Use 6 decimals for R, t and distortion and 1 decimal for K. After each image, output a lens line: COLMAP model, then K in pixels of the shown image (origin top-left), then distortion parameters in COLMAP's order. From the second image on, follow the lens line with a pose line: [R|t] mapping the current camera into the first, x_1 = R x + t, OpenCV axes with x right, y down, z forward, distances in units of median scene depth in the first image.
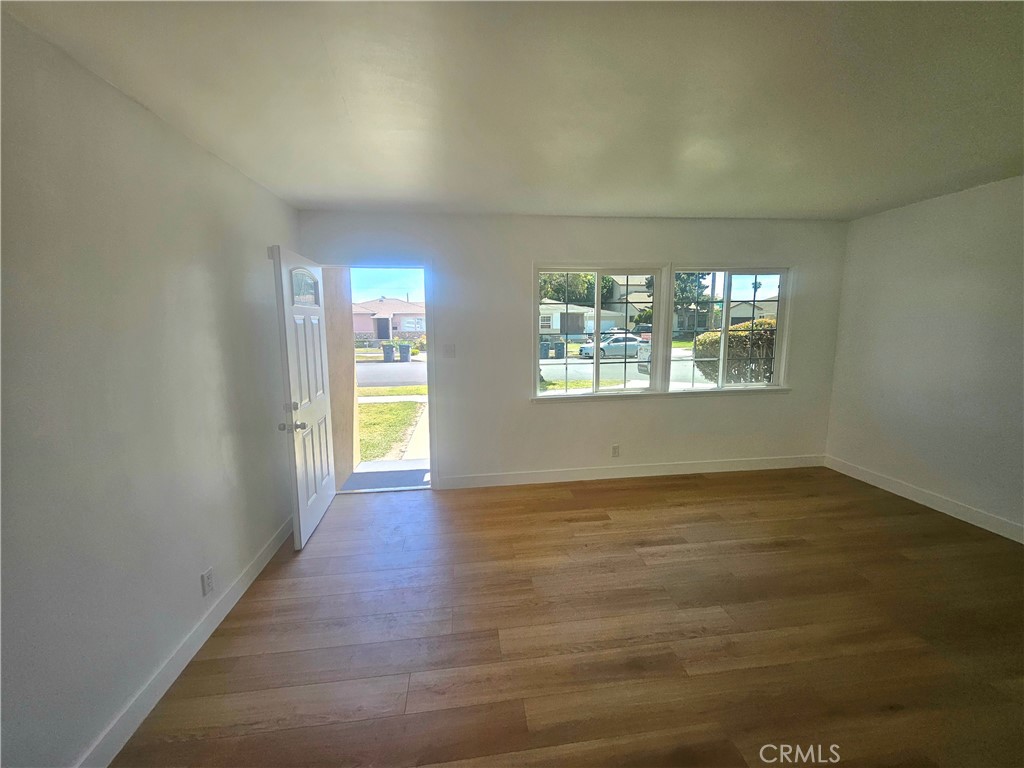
lens RADIAL K [[402.2, 0, 505.9], [0, 402.2, 372.0], [0, 0, 1]] dist [0.002621, -0.000834]
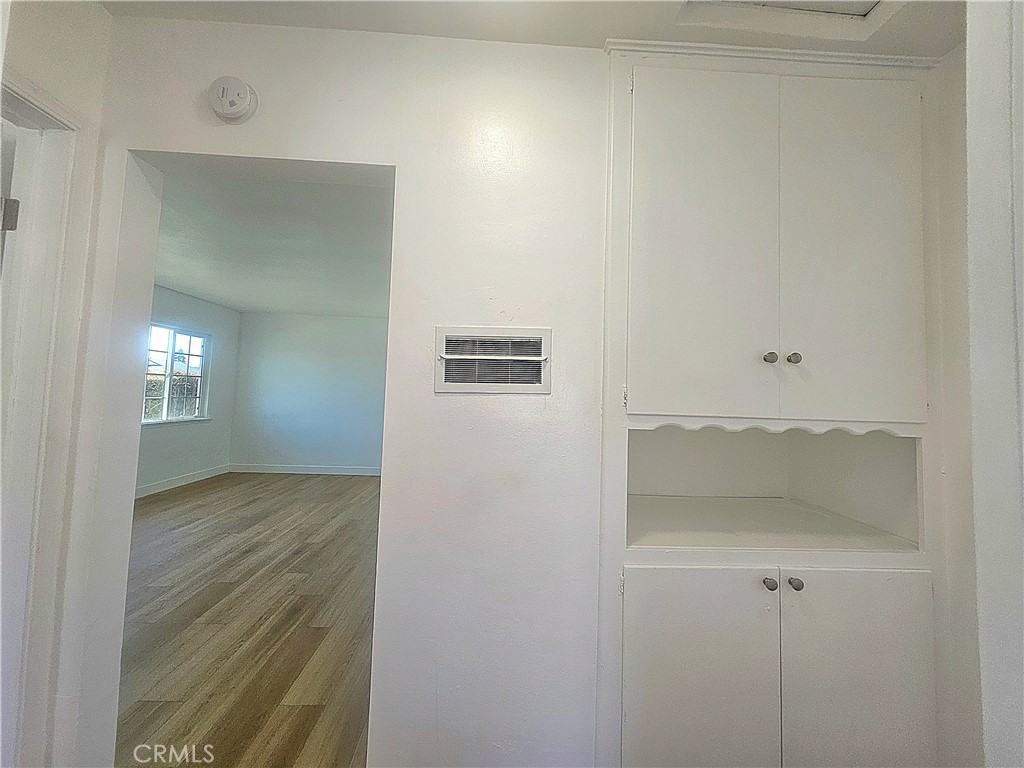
lens RADIAL K [[402.2, 0, 507.2], [0, 402.2, 375.9], [0, 0, 1]] dist [0.002621, -0.000834]
pose [[0.083213, 0.062909, 0.994544, -0.640628], [0.083031, 0.994098, -0.069828, 0.078186], [-0.993067, 0.088388, 0.077499, -0.162061]]
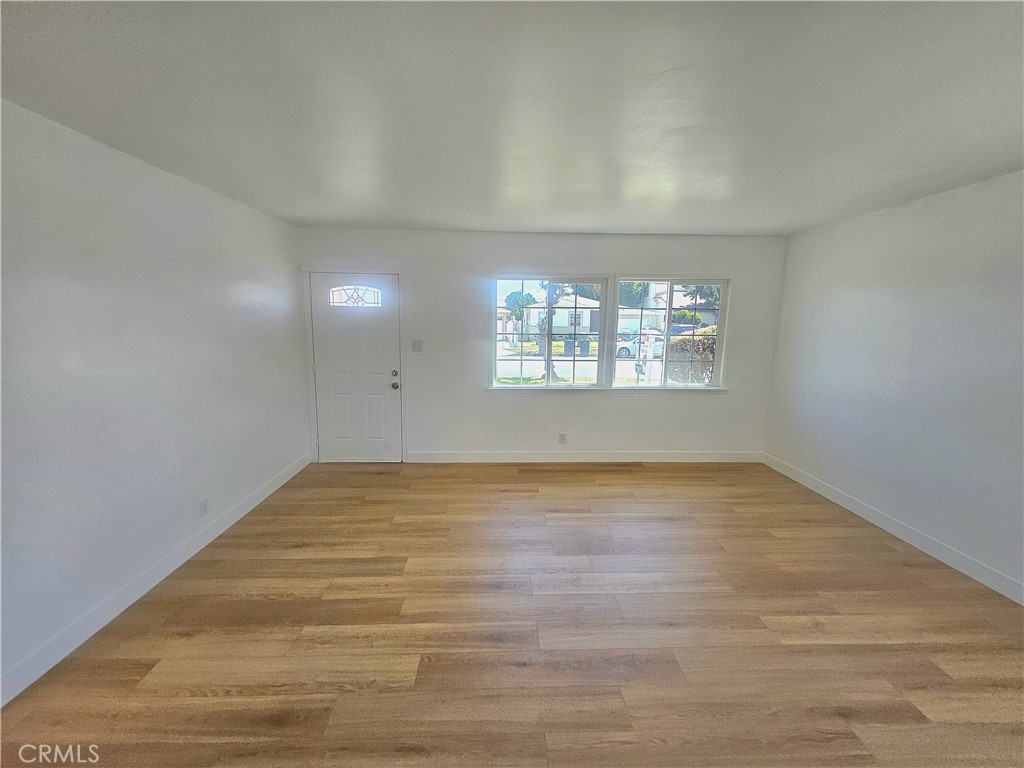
lens RADIAL K [[402.2, 0, 507.1], [0, 402.2, 375.0], [0, 0, 1]] dist [0.002621, -0.000834]
pose [[0.995816, 0.036528, -0.083764, 0.199641], [-0.035004, 0.999195, 0.019595, 0.000850], [0.084412, -0.016581, 0.996293, -0.143145]]
